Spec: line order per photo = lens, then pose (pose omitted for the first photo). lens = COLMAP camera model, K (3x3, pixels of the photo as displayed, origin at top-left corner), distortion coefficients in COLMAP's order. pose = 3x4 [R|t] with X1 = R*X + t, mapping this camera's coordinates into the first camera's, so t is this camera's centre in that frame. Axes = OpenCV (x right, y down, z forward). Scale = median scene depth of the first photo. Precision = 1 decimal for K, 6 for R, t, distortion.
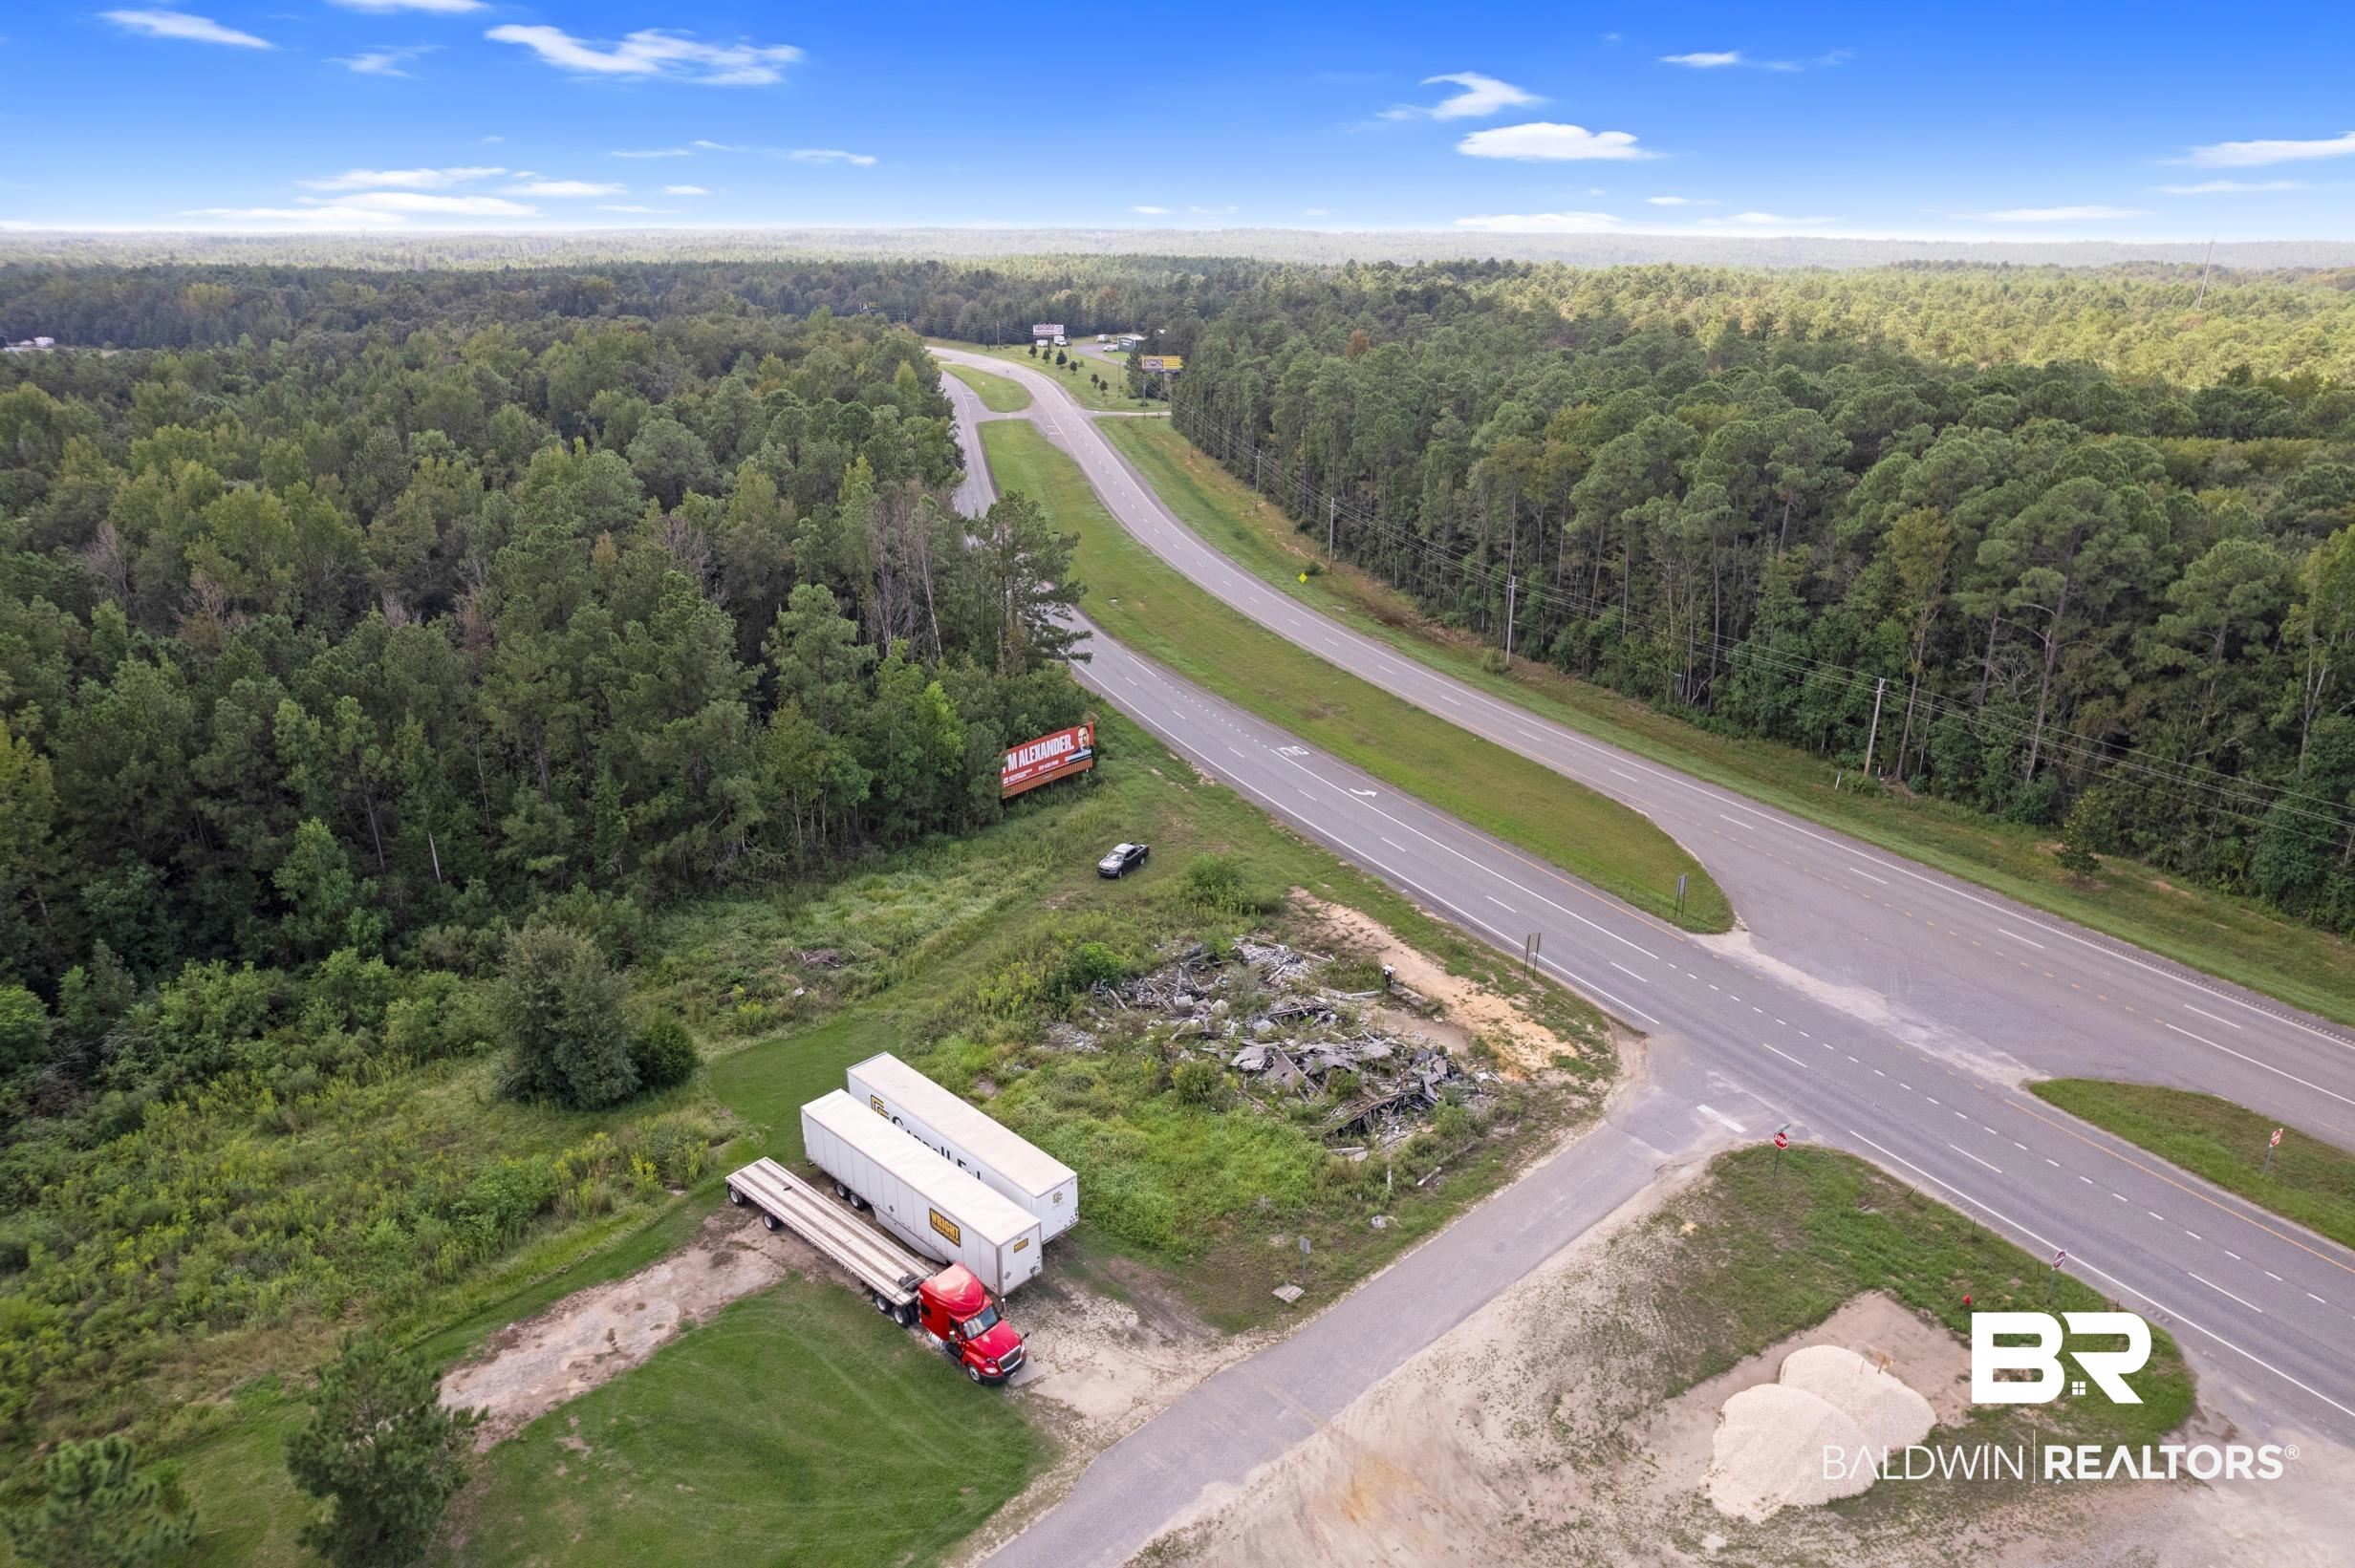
lens RADIAL K [[1503.6, 0, 1179.7], [0, 1503.6, 795.2], [0, 0, 1]] dist [-0.074307, 0.065653]
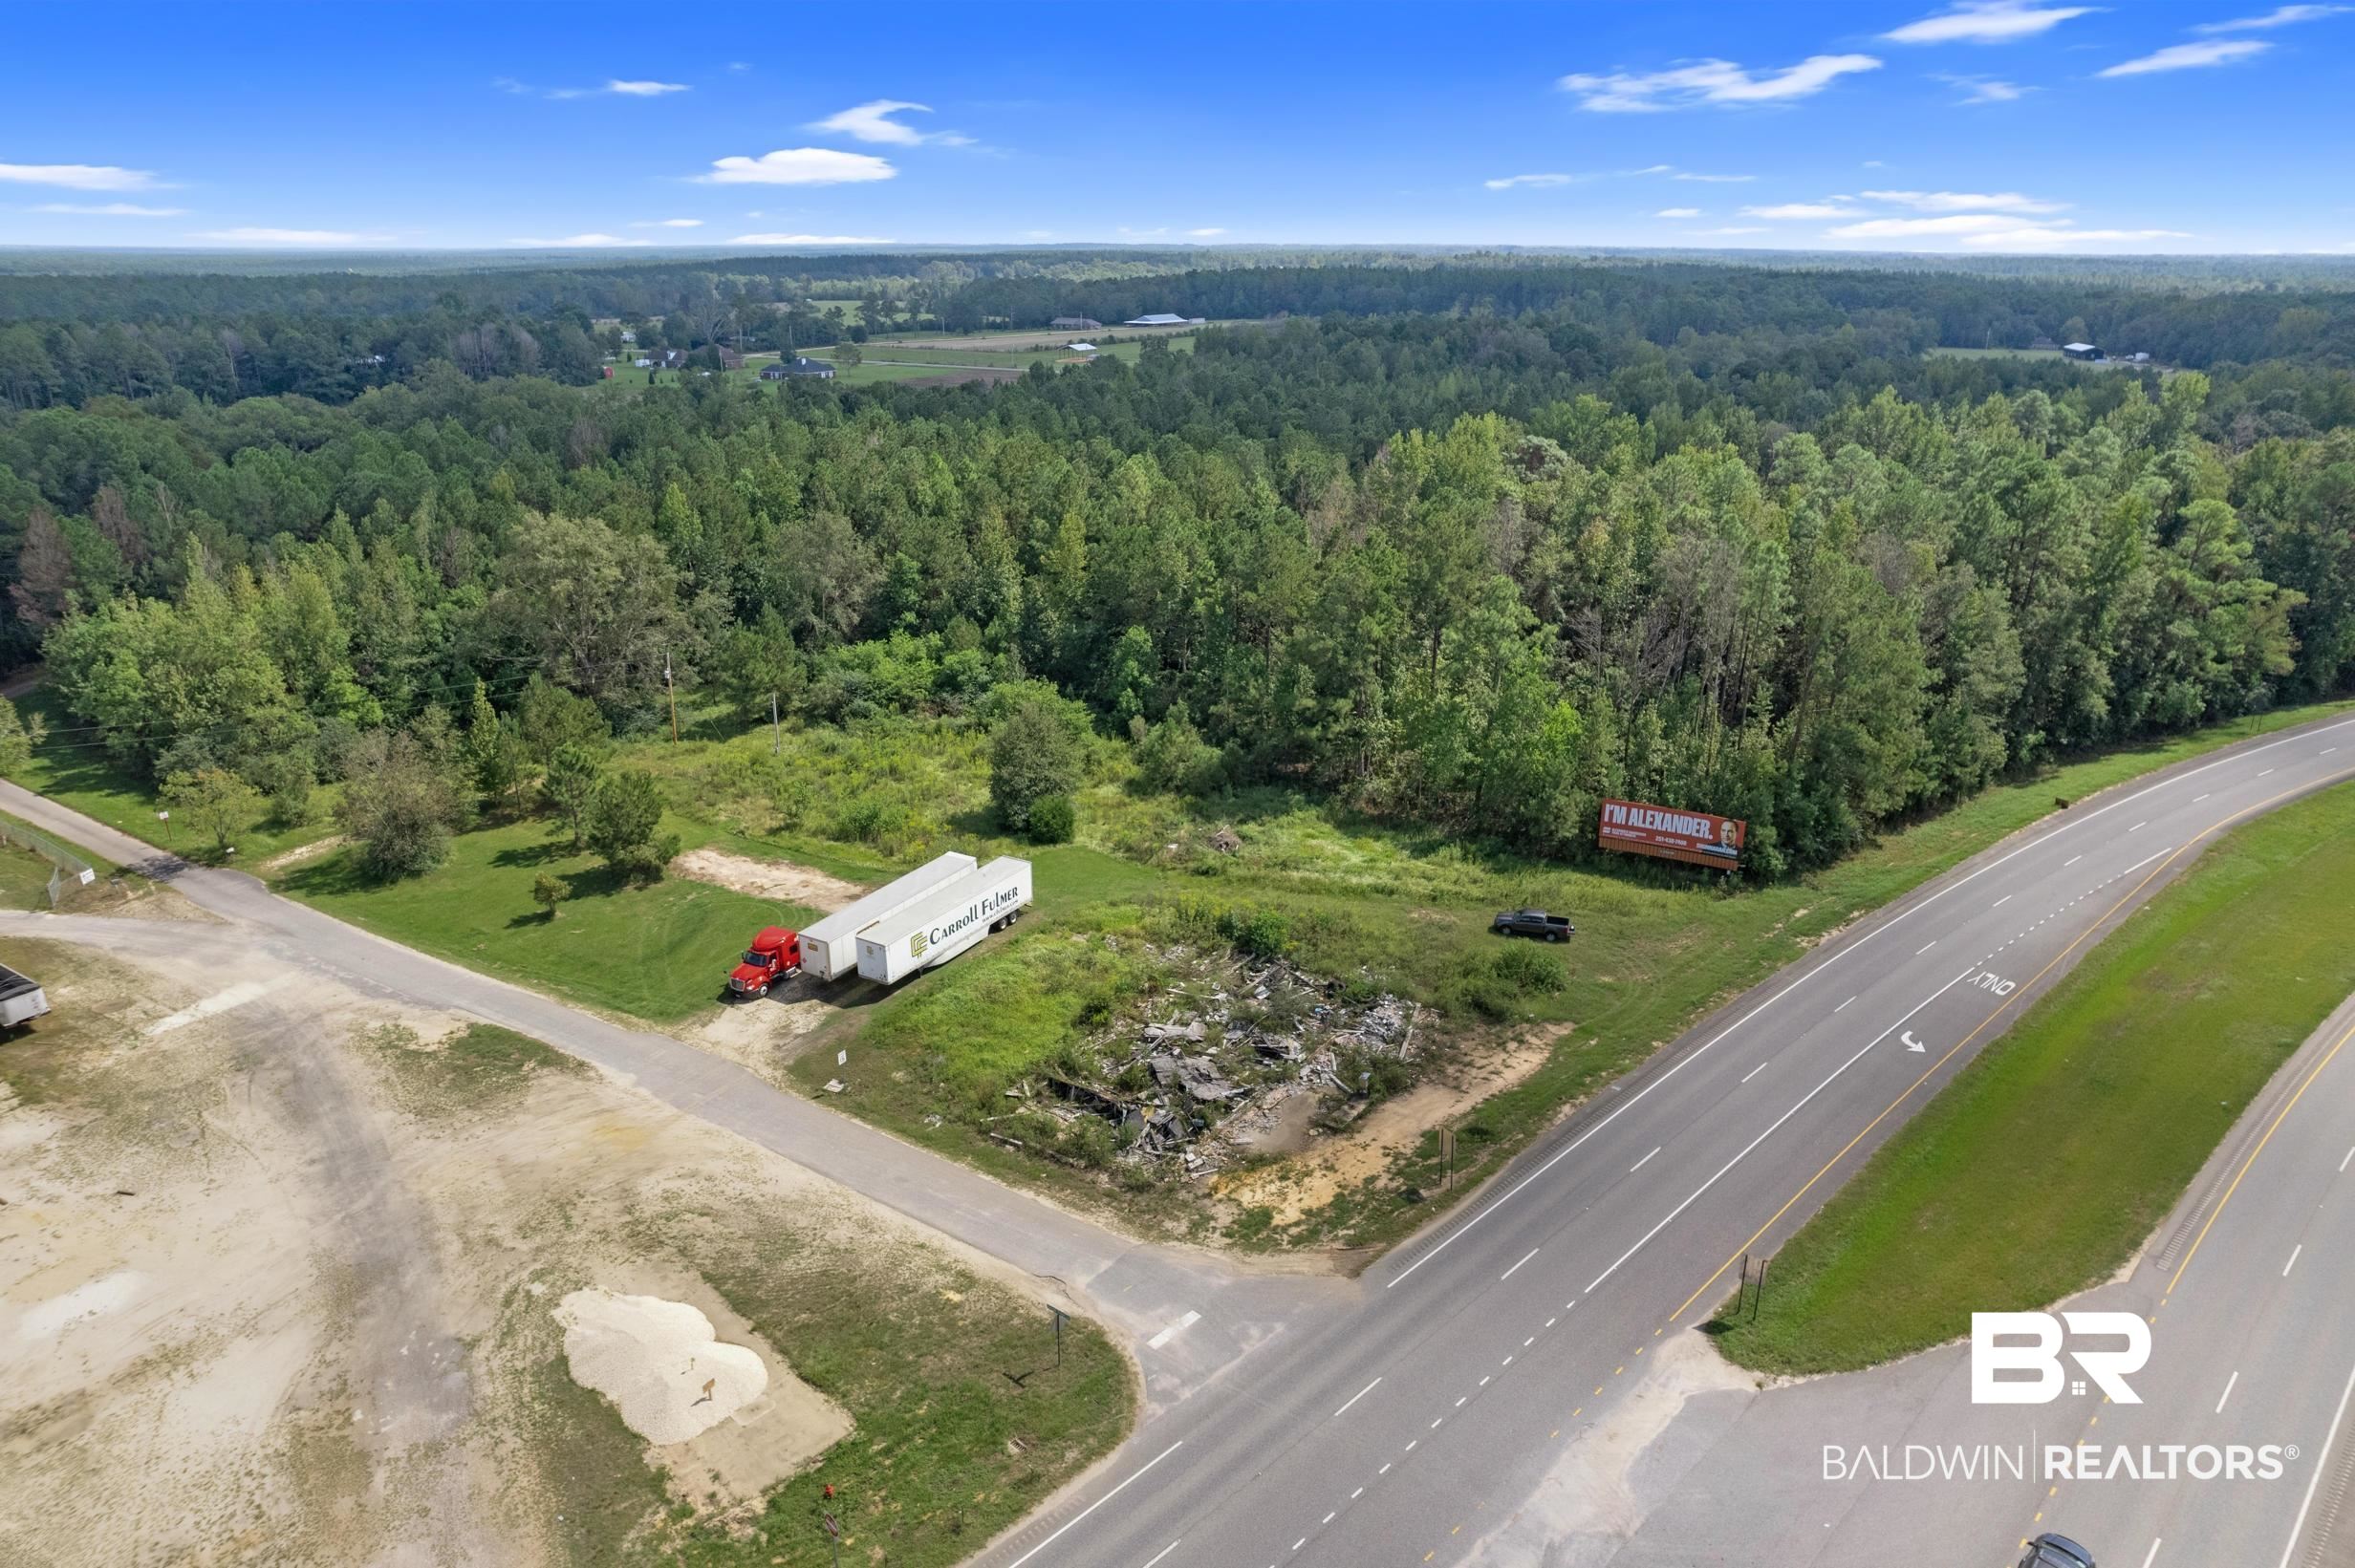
lens RADIAL K [[1503.6, 0, 1179.7], [0, 1503.6, 795.2], [0, 0, 1]] dist [-0.074307, 0.065653]
pose [[0.244670, 0.339986, -0.908045, 0.923767], [-0.352330, 0.903667, 0.243412, -0.227193], [0.903327, 0.260376, 0.340888, 0.593135]]
